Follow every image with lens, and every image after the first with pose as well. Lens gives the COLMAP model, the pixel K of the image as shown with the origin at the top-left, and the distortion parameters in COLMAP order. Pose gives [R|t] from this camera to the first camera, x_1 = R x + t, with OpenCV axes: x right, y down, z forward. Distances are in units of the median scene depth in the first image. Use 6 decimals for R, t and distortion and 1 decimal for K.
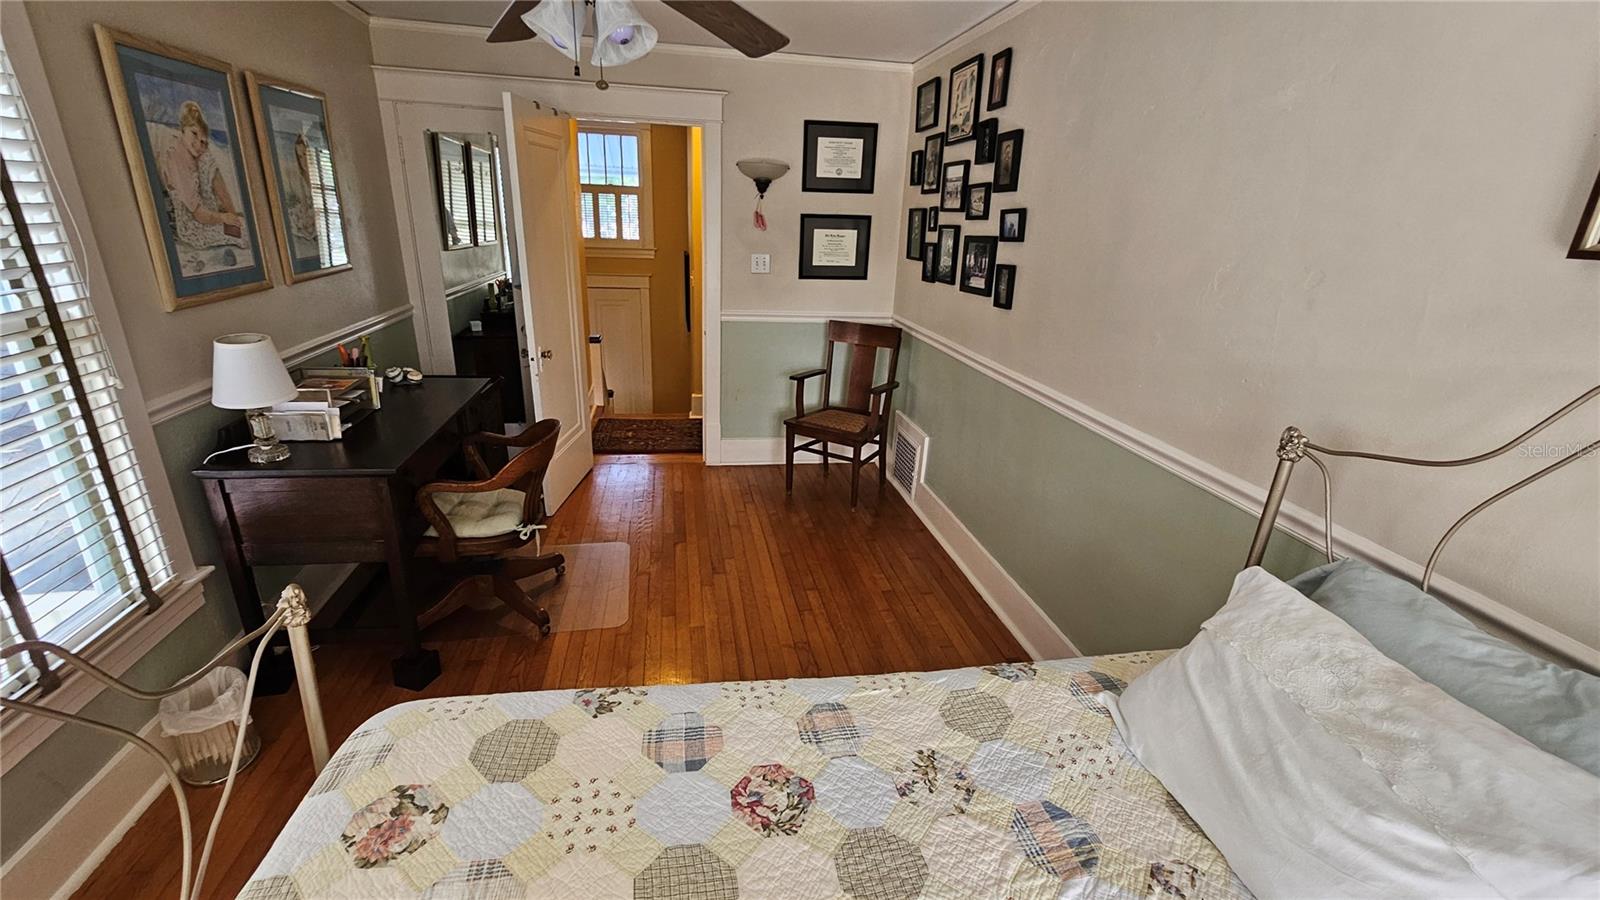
lens RADIAL K [[654.3, 0, 795.7], [0, 654.3, 443.5], [0, 0, 1]] dist [-0.003632, -0.000631]
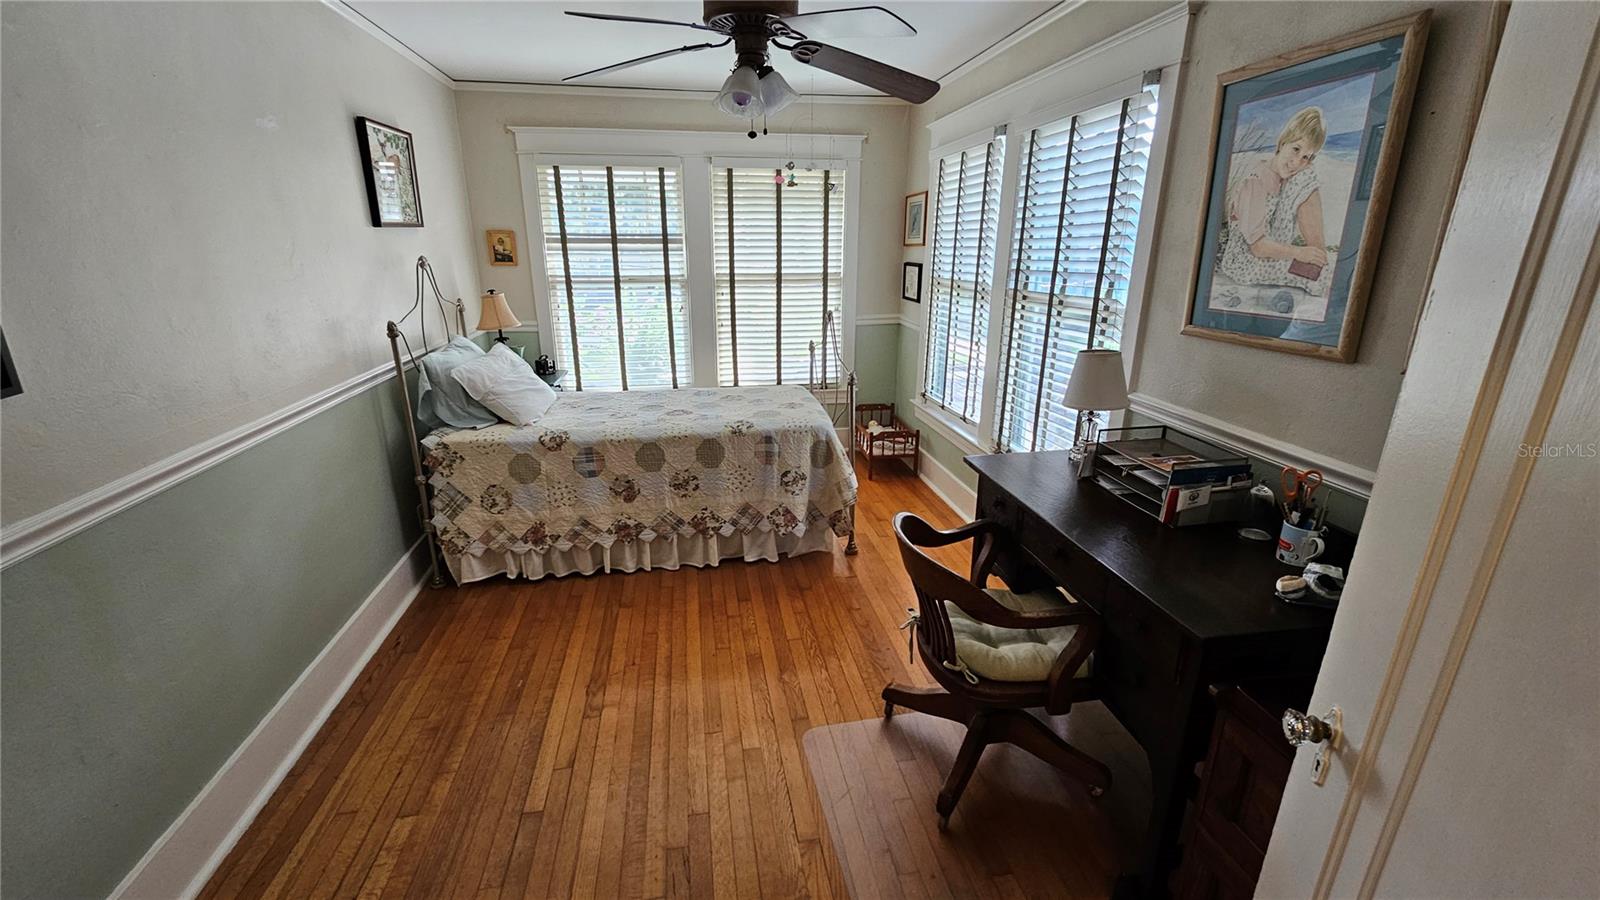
lens RADIAL K [[654.3, 0, 796.3], [0, 654.3, 448.8], [0, 0, 1]] dist [-0.003632, -0.000631]
pose [[-0.999097, -0.041007, -0.011129, -0.299305], [-0.039379, 0.795231, 0.605026, -0.636439], [-0.015960, 0.604918, -0.796128, 1.855769]]
